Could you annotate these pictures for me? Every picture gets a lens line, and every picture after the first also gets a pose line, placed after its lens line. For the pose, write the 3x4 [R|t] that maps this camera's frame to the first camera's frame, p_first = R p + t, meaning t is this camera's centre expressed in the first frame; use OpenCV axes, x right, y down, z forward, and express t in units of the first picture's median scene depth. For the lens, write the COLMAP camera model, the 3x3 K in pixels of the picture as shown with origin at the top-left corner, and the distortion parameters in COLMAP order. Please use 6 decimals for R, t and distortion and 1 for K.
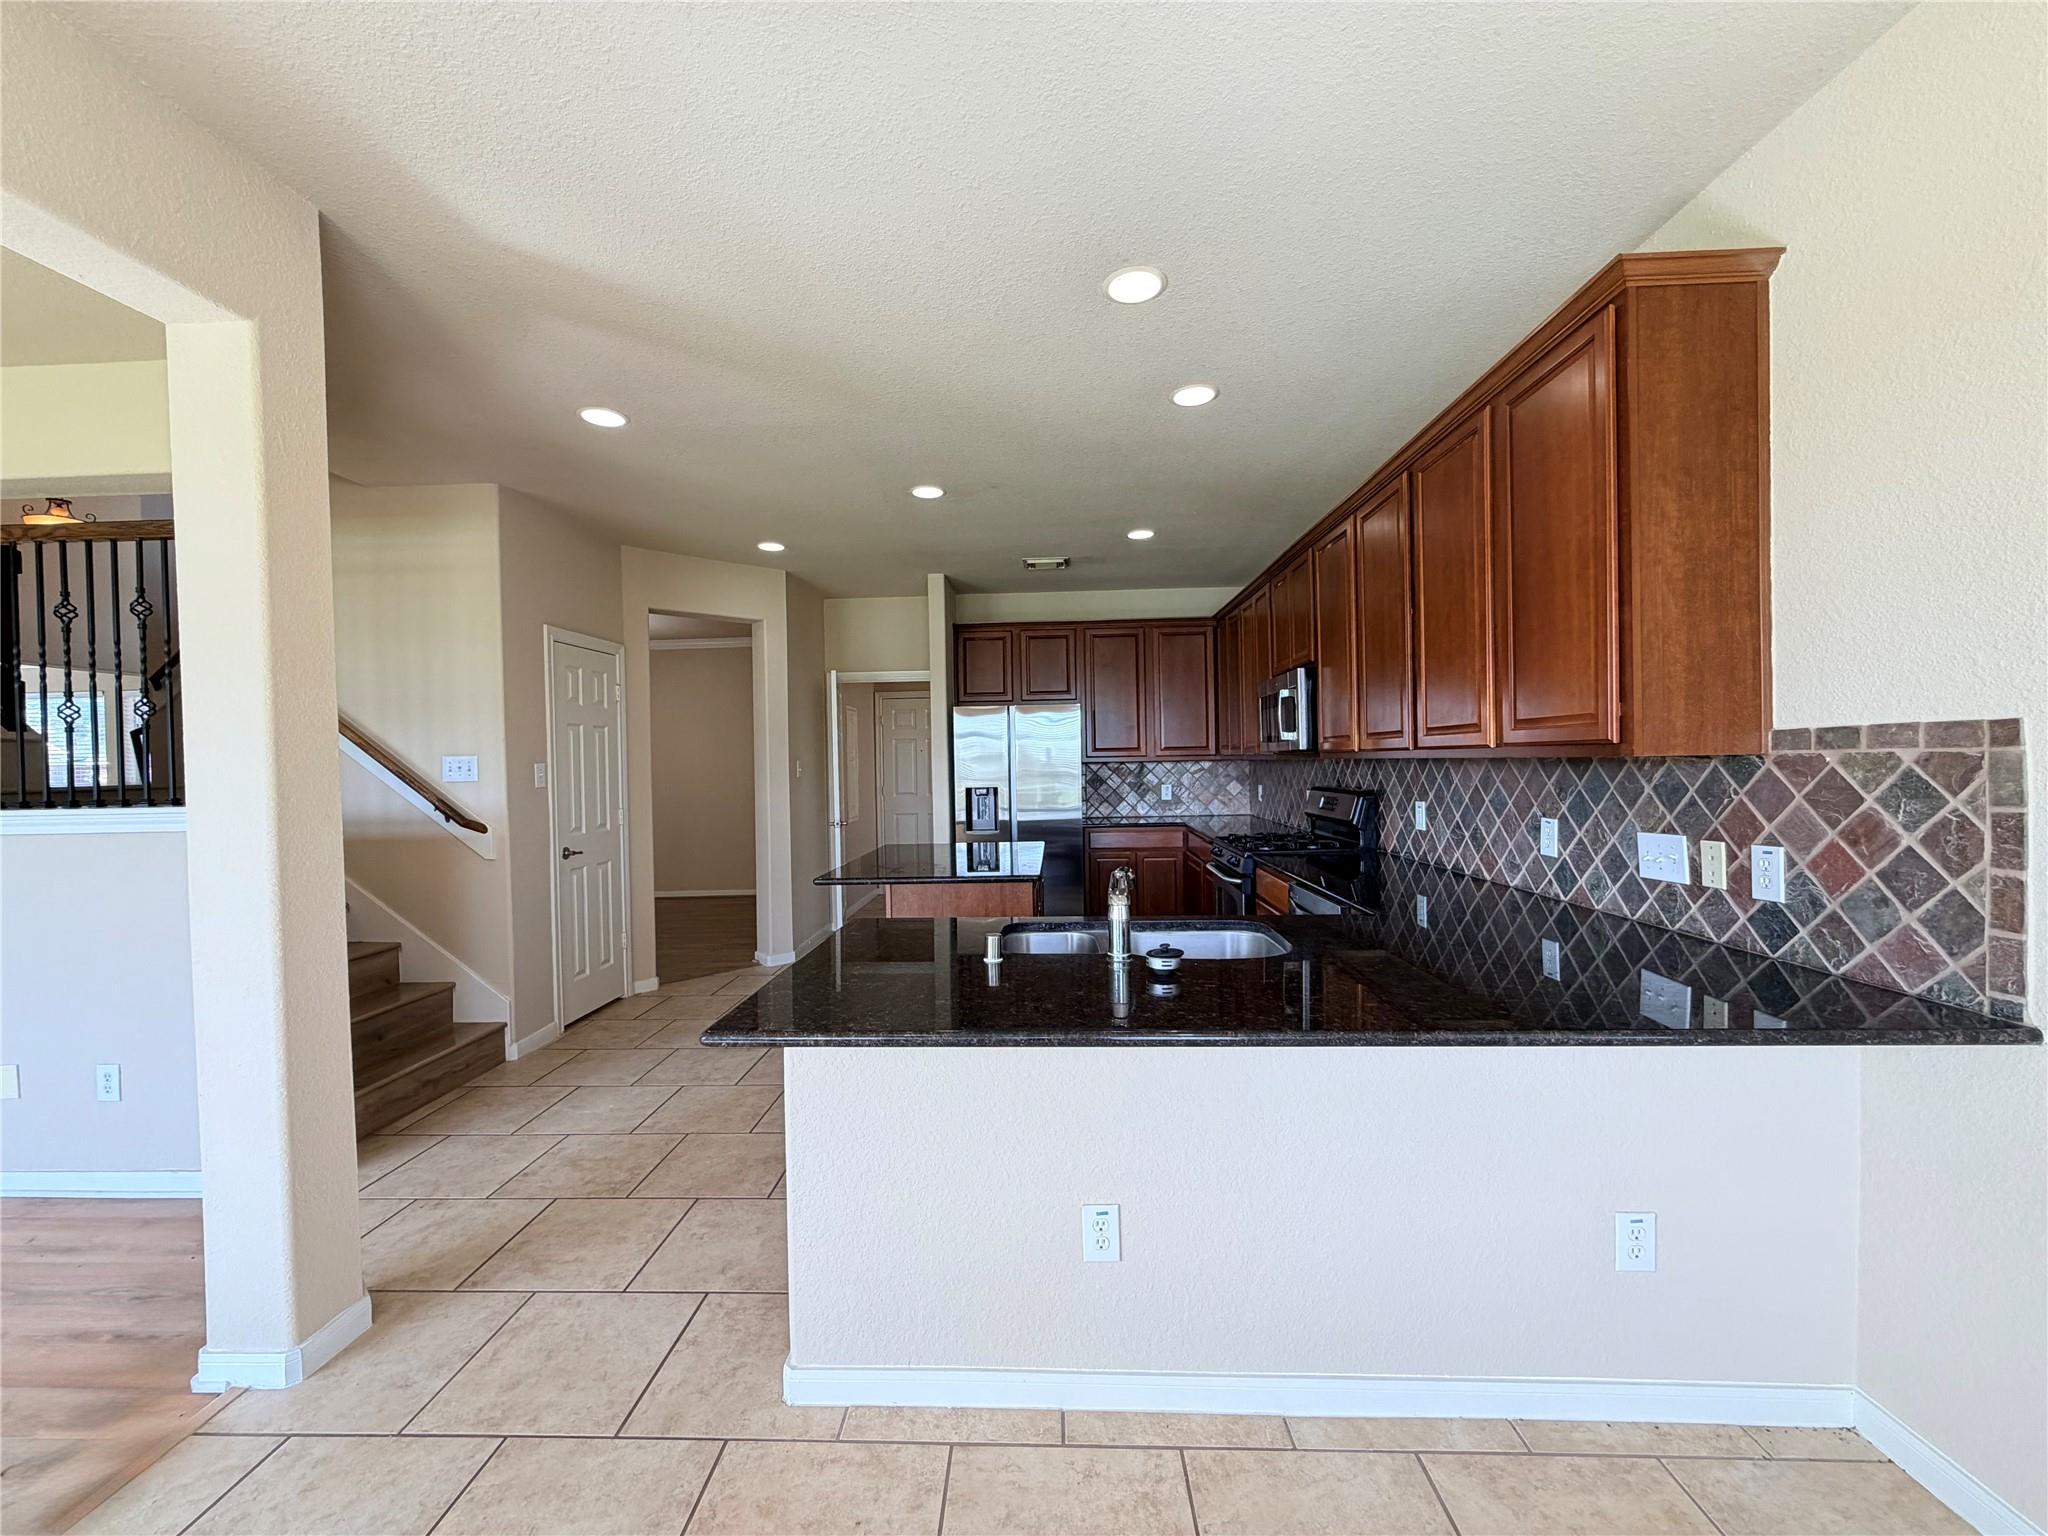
lens RADIAL K [[814.9, 0, 1016.8], [0, 814.9, 770.2], [0, 0, 1]] dist [-0.000830, 0.000279]
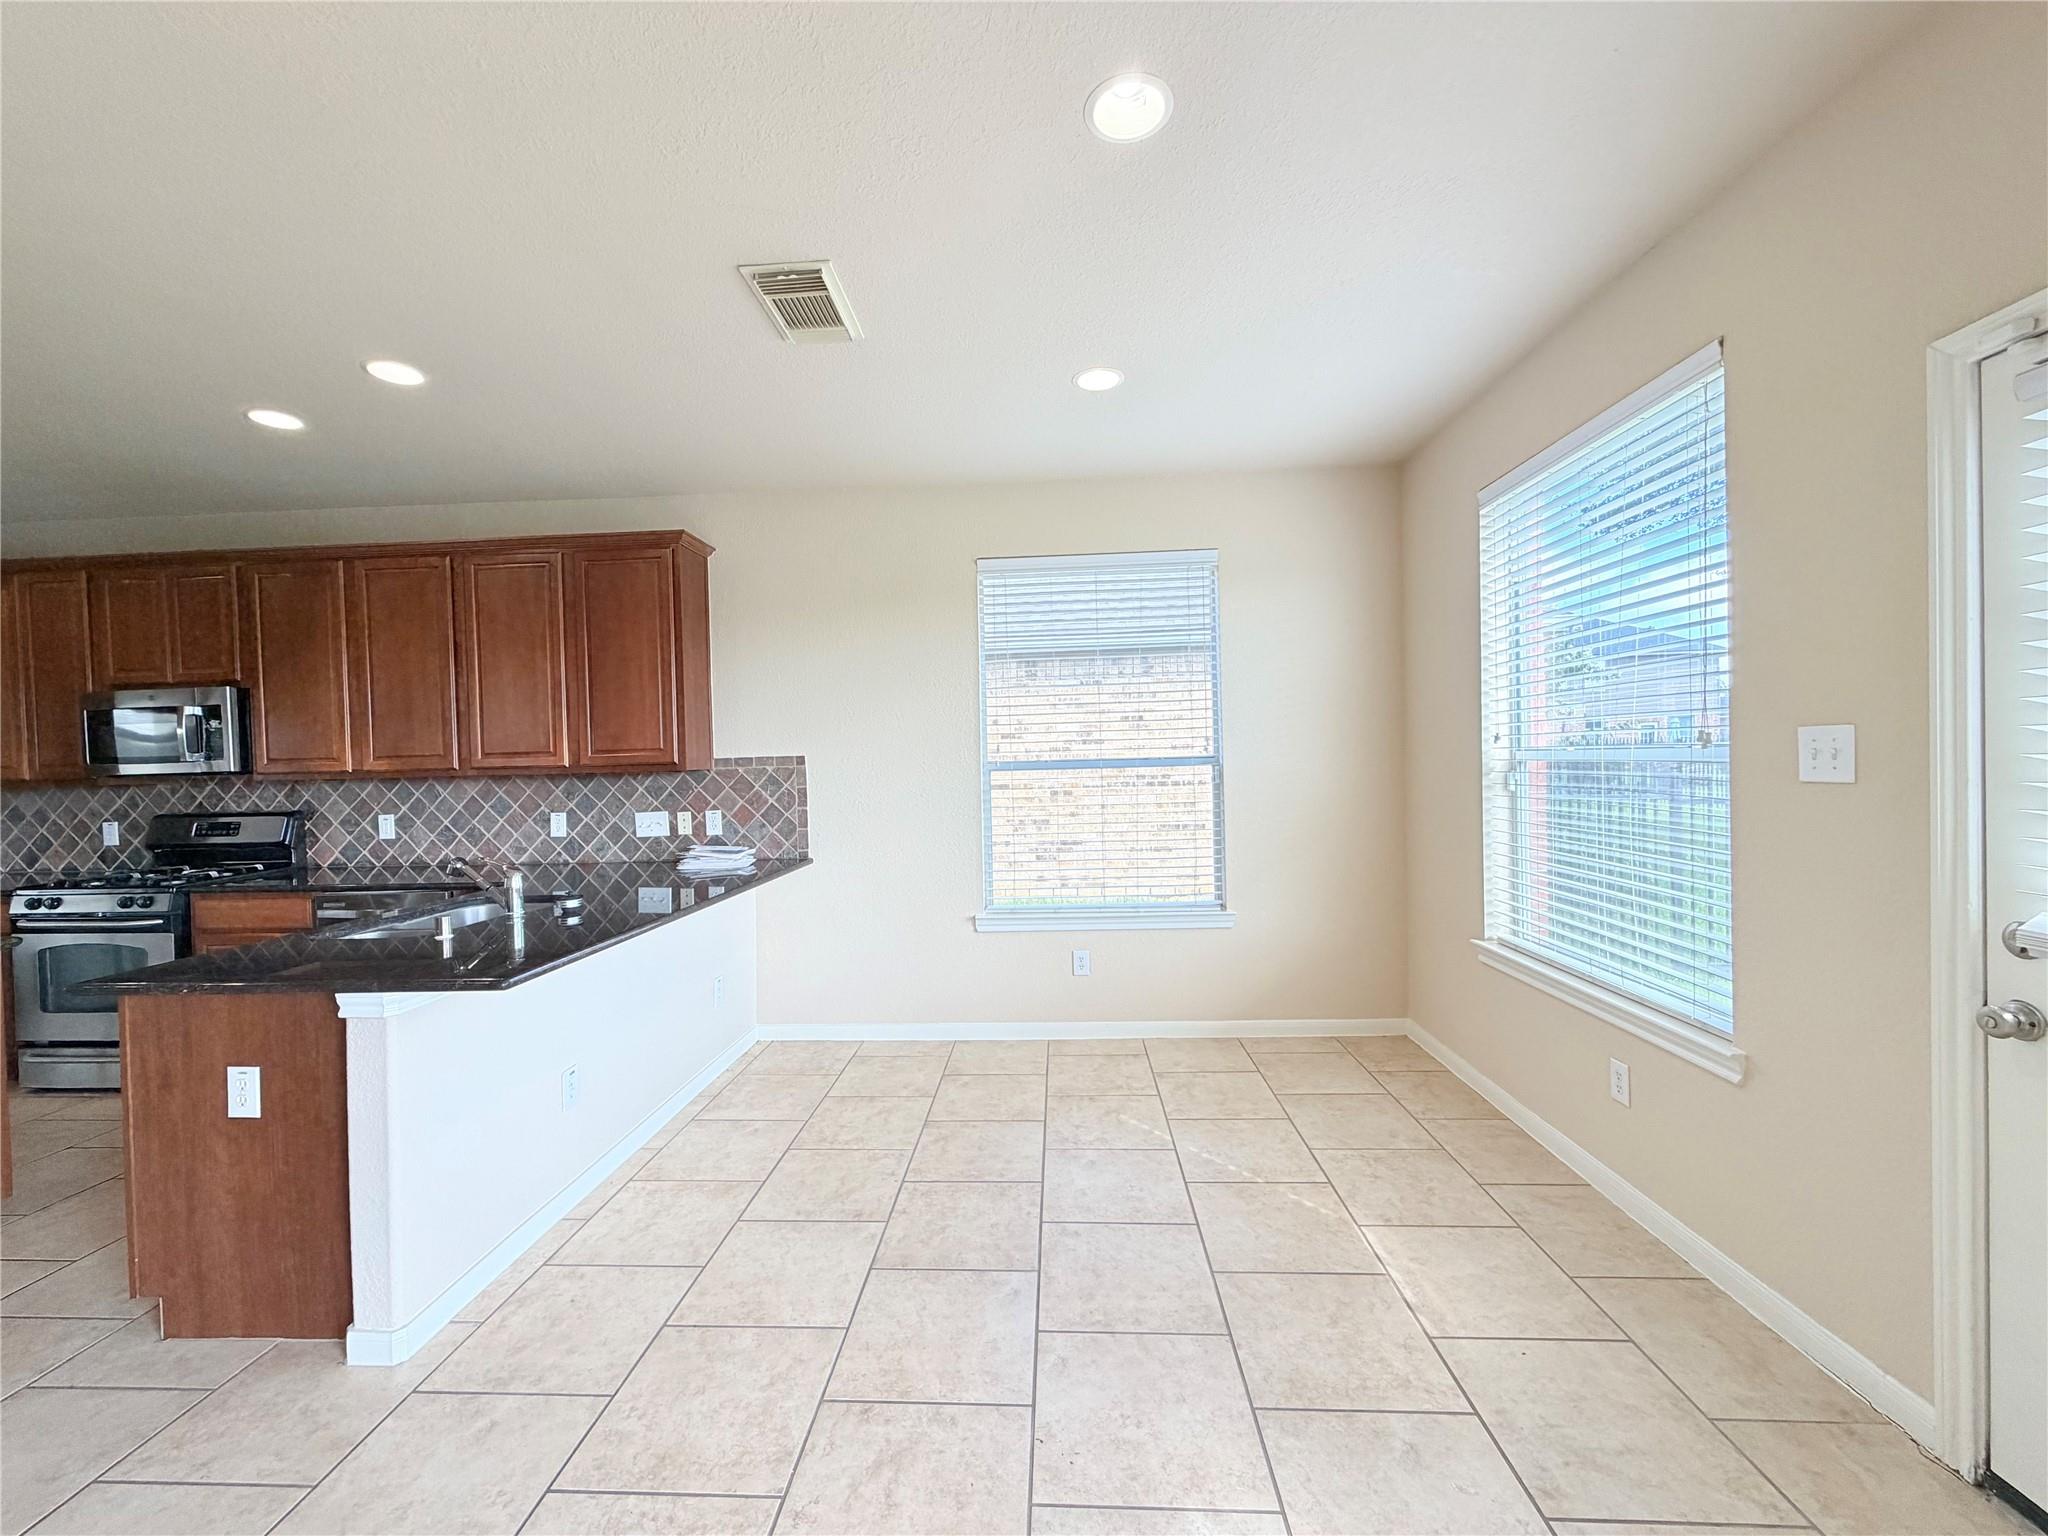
lens RADIAL K [[814.9, 0, 1016.8], [0, 814.9, 770.2], [0, 0, 1]] dist [-0.000830, 0.000279]
pose [[0.015267, 0.004168, 0.999875, -1.136744], [0.035697, 0.999352, -0.004711, 0.020404], [-0.999246, 0.035765, 0.015108, 0.116141]]
